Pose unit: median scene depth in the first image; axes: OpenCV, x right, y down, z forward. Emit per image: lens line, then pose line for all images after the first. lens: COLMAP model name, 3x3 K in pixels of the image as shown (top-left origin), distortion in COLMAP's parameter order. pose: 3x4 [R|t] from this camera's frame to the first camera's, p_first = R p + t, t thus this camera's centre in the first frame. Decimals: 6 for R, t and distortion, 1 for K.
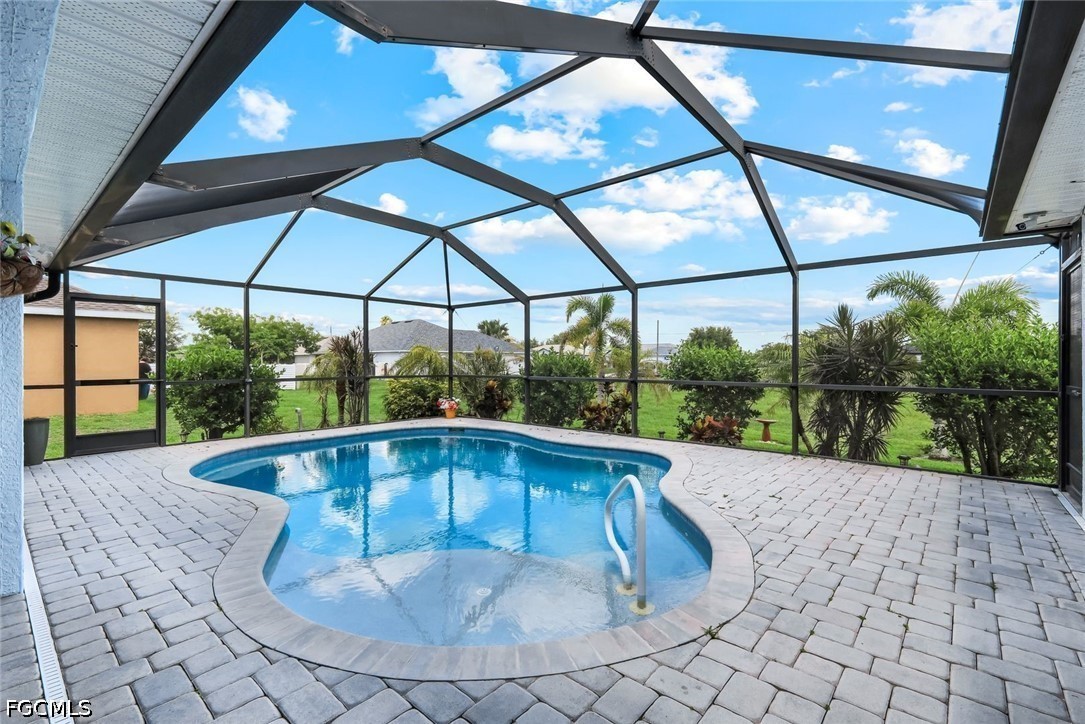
lens RADIAL K [[477.5, 0, 542.9], [0, 477.5, 365.6], [0, 0, 1]] dist [-0.000351, 0.000160]
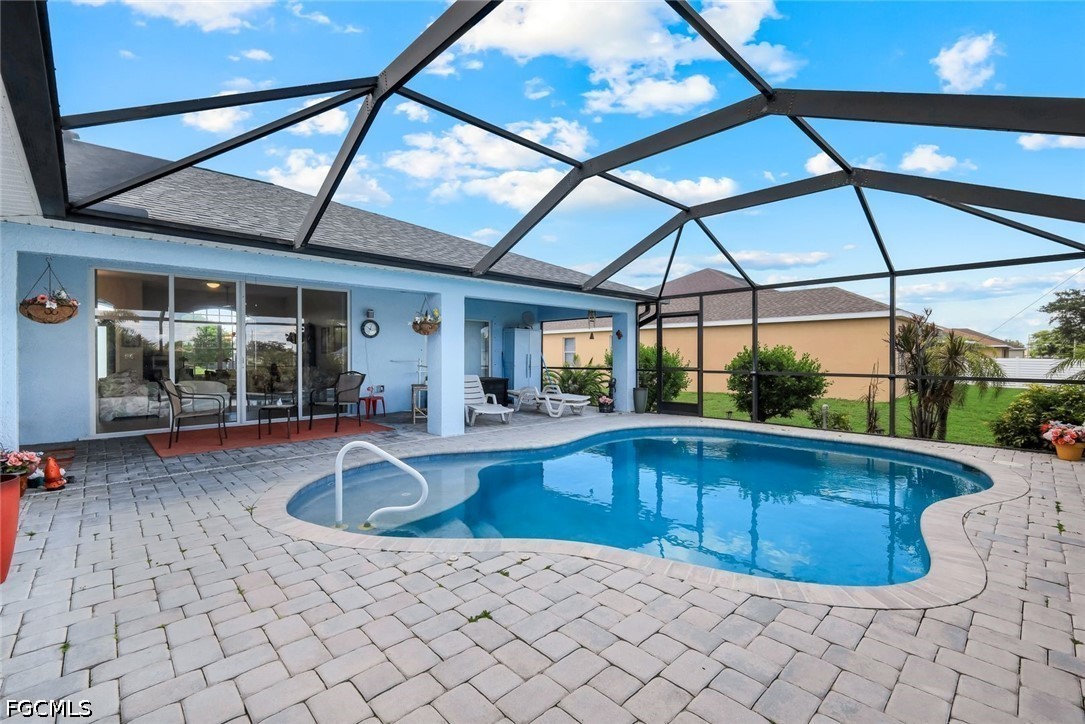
lens RADIAL K [[477.5, 0, 545.8], [0, 477.5, 358.5], [0, 0, 1]] dist [-0.000351, 0.000160]
pose [[-0.092232, 0.005803, -0.995721, 0.552189], [-0.012548, 0.999897, 0.006990, -0.003694], [0.995658, 0.013139, -0.092150, 0.621204]]
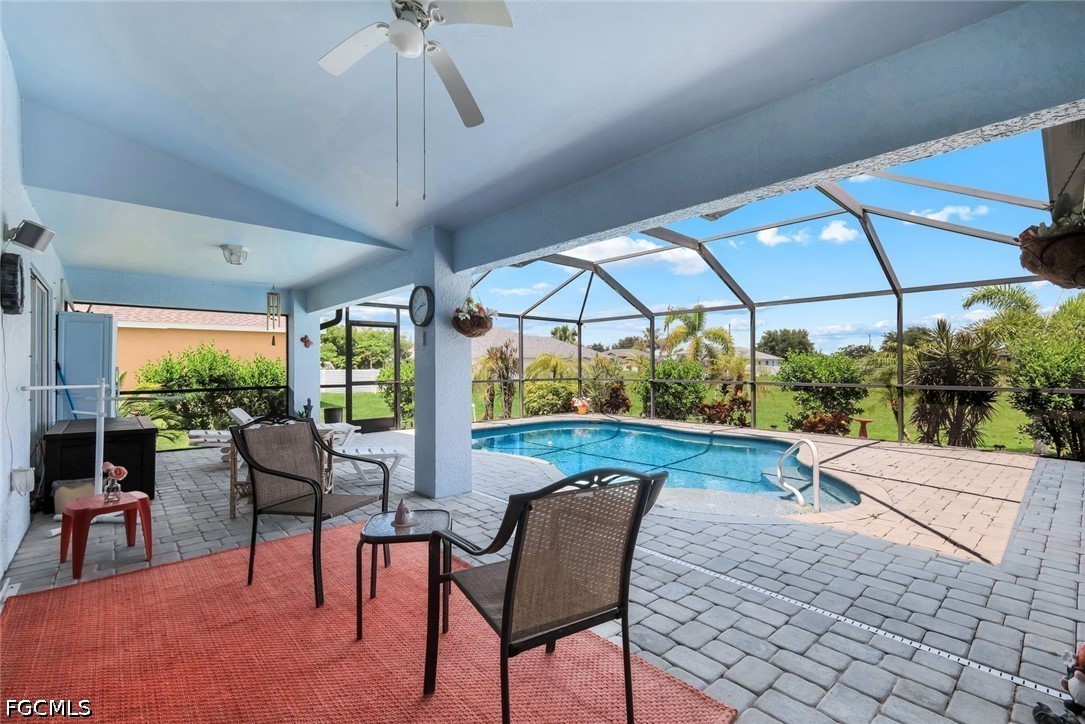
lens RADIAL K [[477.5, 0, 540.9], [0, 477.5, 363.5], [0, 0, 1]] dist [-0.000351, 0.000160]
pose [[0.991811, -0.004026, -0.127647, -0.191871], [0.002278, 0.999902, -0.013835, -0.001547], [0.127690, 0.013431, 0.991723, -0.279933]]
